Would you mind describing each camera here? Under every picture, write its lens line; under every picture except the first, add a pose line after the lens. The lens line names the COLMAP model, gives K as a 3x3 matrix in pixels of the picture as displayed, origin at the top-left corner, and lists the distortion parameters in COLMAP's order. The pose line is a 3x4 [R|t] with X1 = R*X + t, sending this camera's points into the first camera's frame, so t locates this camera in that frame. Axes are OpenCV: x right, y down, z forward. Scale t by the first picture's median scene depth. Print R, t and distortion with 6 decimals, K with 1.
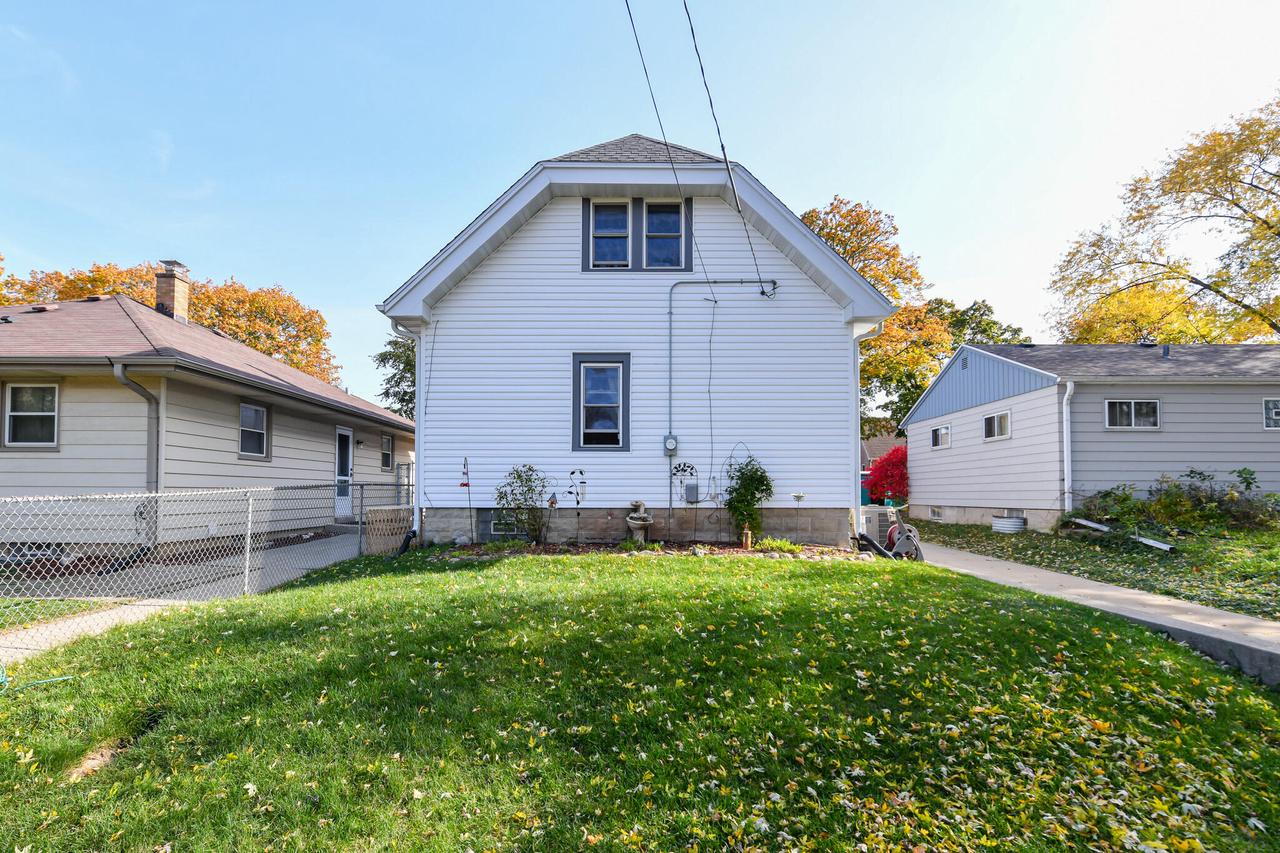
lens RADIAL K [[600.0, 0, 653.4], [0, 600.0, 473.2], [0, 0, 1]] dist [-0.006664, -0.002024]
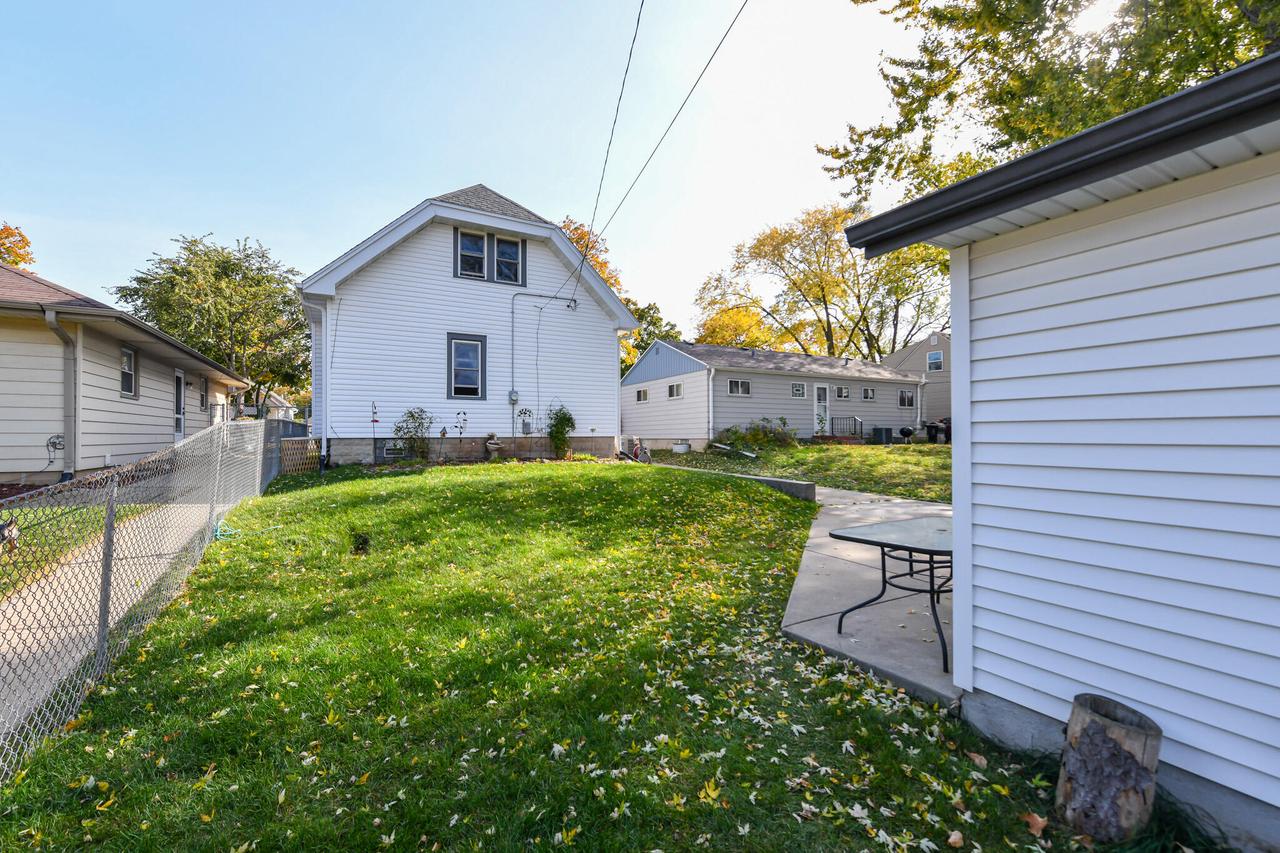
lens RADIAL K [[531.7, 0, 645.4], [0, 531.7, 428.3], [0, 0, 1]] dist [-0.008543, -0.000514]
pose [[0.863833, 0.001601, 0.503776, -0.365450], [-0.009391, 0.999872, 0.012924, 0.013107], [-0.503691, -0.015895, 0.863738, -0.367675]]
